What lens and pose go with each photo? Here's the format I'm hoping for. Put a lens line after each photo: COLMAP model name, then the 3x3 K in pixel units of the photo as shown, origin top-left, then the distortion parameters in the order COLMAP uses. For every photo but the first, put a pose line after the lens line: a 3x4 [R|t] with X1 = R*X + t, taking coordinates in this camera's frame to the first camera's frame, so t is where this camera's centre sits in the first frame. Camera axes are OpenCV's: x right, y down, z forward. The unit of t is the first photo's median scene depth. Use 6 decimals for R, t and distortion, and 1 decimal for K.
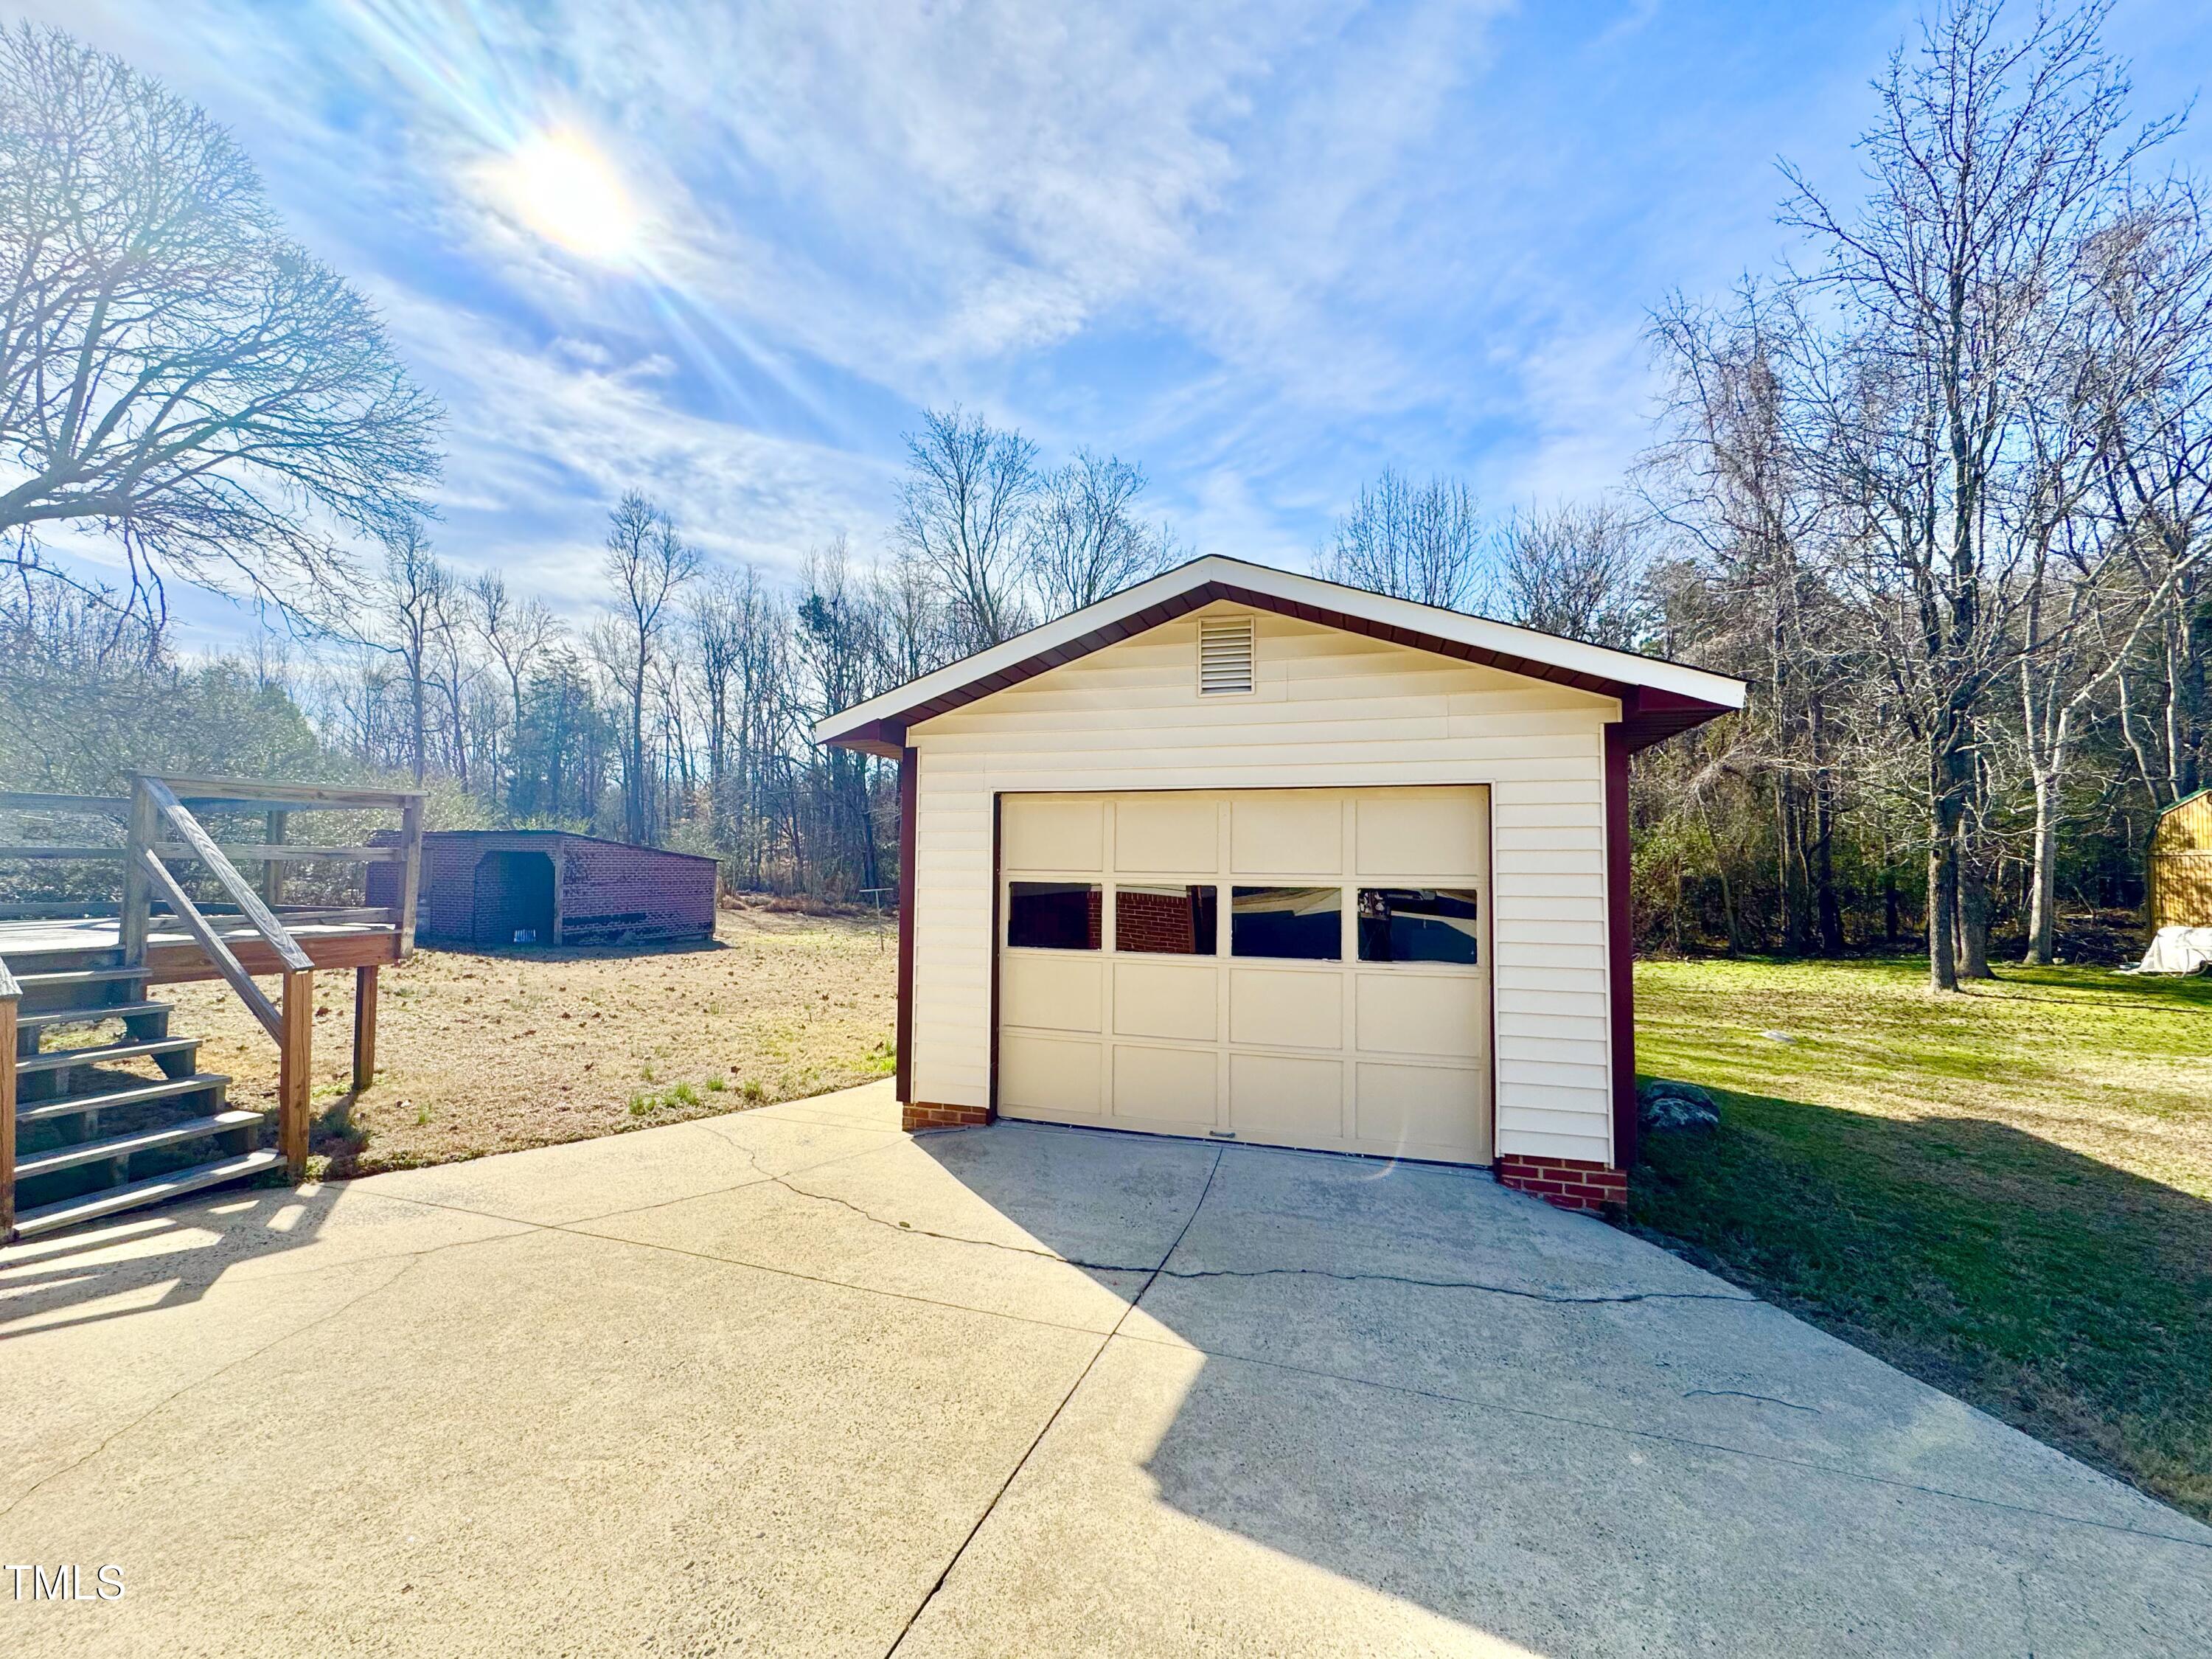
lens RADIAL K [[884.4, 0, 1102.9], [0, 884.4, 828.3], [0, 0, 1]] dist [-0.002866, 0.000049]
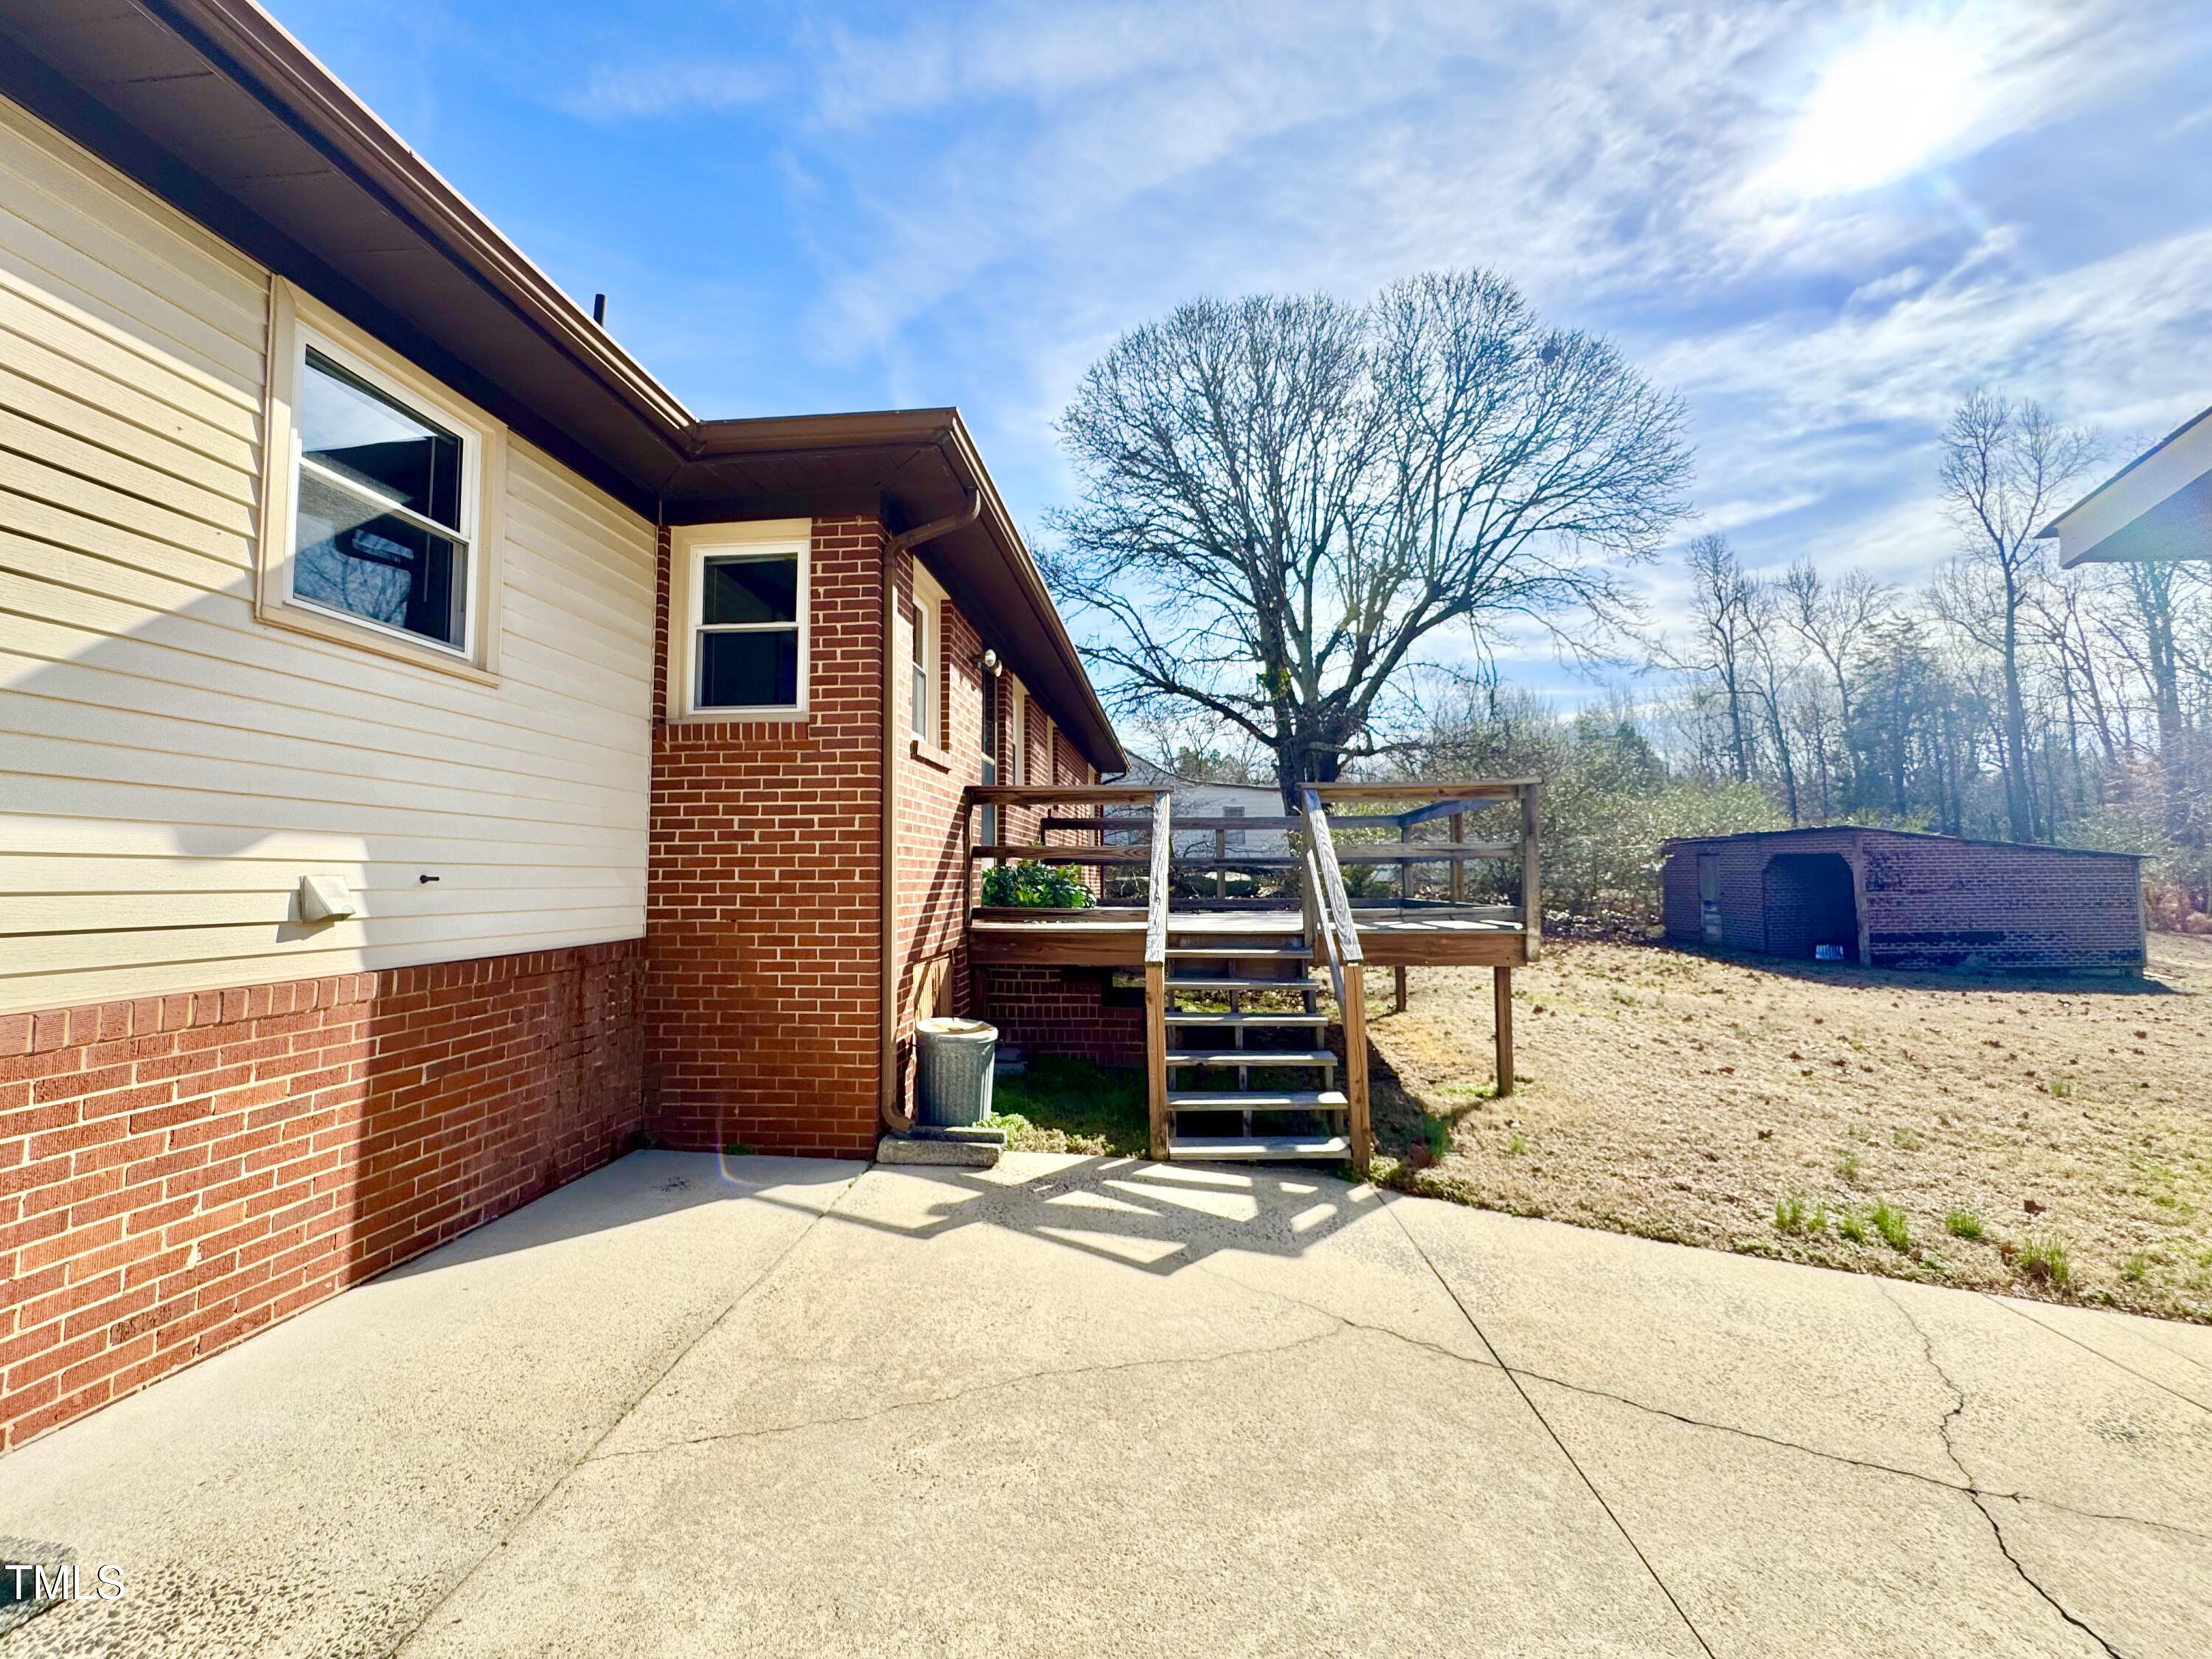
lens RADIAL K [[884.4, 0, 1102.9], [0, 884.4, 828.3], [0, 0, 1]] dist [-0.002866, 0.000049]
pose [[0.257473, -0.066684, -0.963982, -0.012052], [0.053934, 0.997052, -0.054567, 0.032886], [0.964779, -0.037942, 0.260310, 0.313201]]
